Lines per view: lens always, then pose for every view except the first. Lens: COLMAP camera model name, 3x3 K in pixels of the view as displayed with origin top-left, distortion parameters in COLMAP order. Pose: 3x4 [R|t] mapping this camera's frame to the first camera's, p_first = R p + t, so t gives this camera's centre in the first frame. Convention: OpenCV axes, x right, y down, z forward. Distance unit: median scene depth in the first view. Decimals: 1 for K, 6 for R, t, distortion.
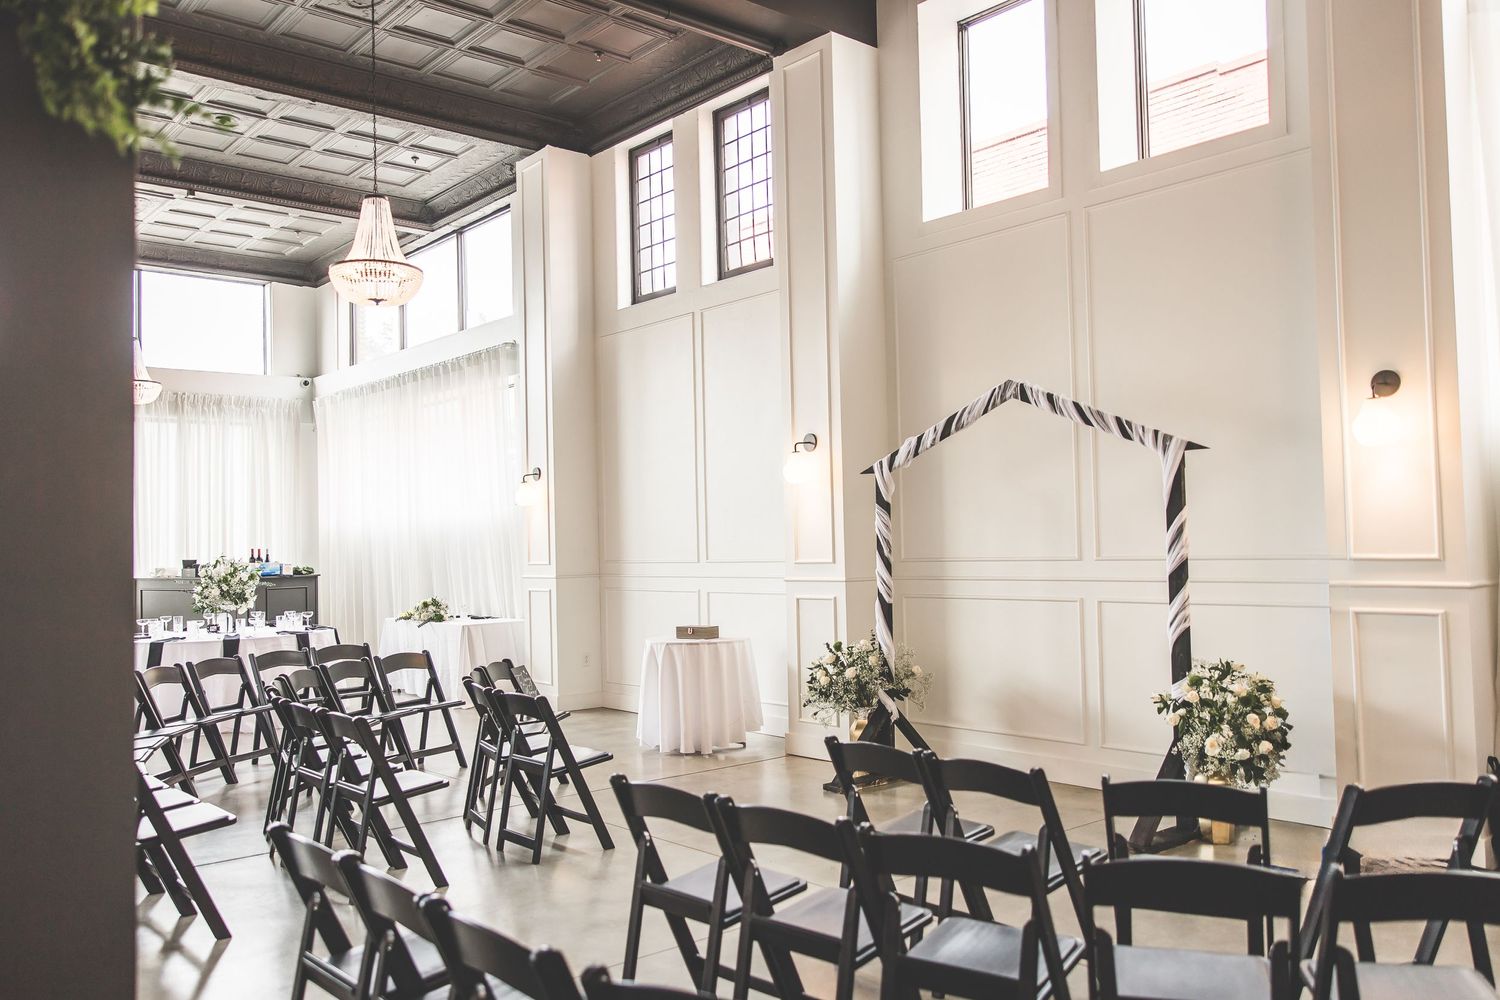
lens RADIAL K [[1229.9, 0, 751.7], [0, 1229.9, 506.1], [0, 0, 1]] dist [0.015295, -0.007342]
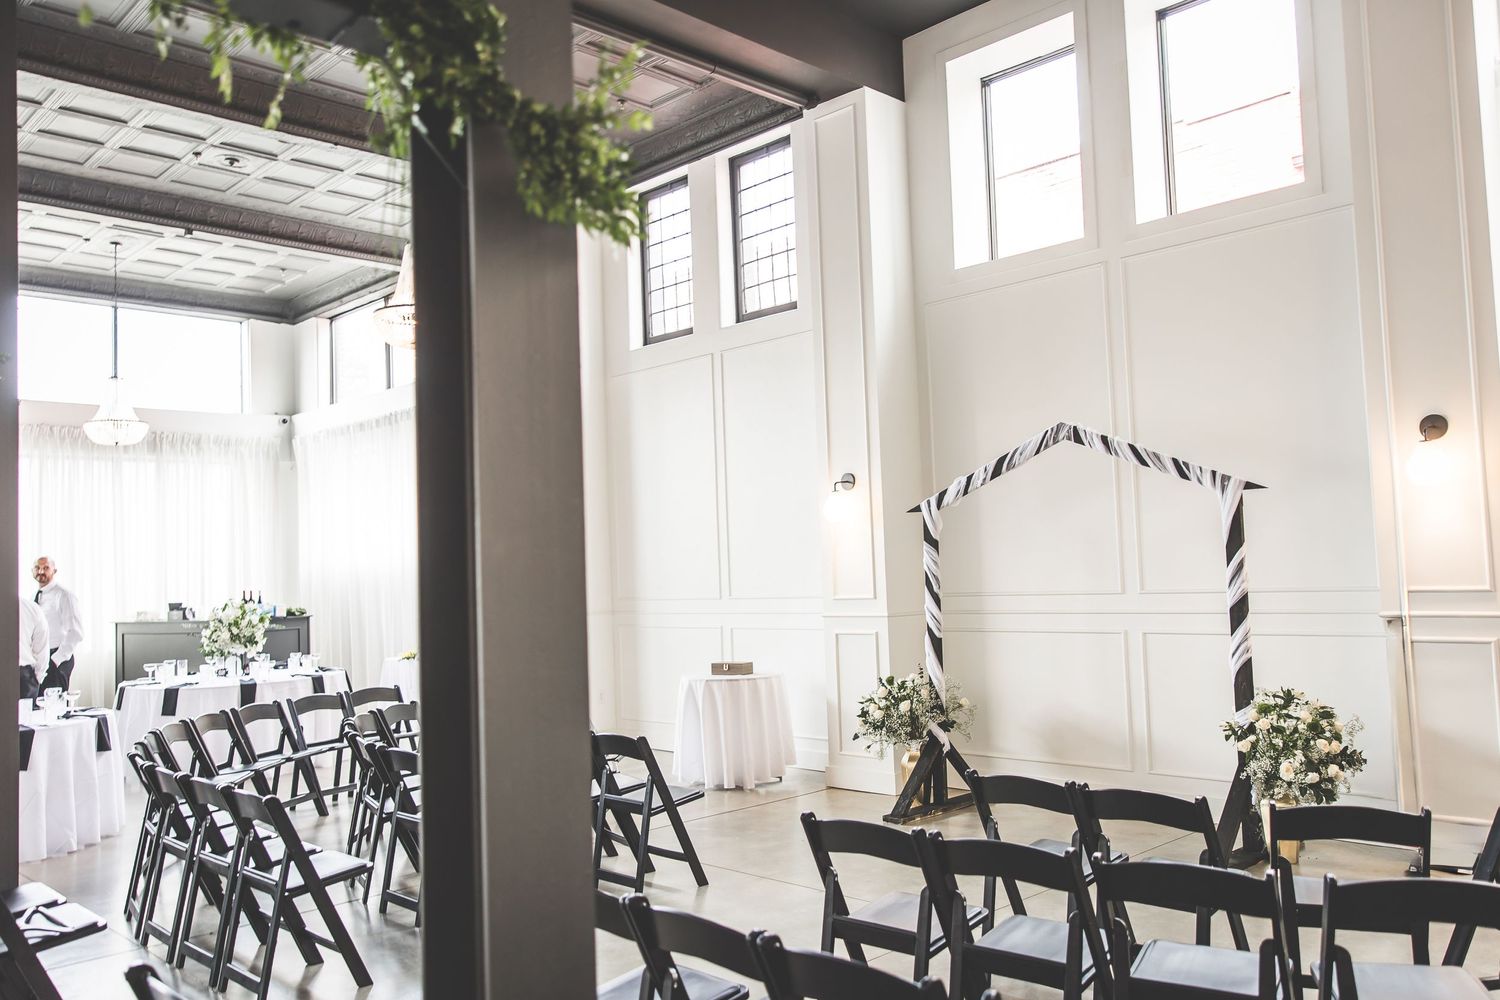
lens RADIAL K [[1229.9, 0, 748.9], [0, 1229.9, 503.8], [0, 0, 1]] dist [0.015295, -0.007342]
pose [[0.997712, -0.008798, 0.067036, -0.115349], [0.010535, 0.999617, -0.025604, -0.008541], [-0.066785, 0.026251, 0.997422, -0.022019]]
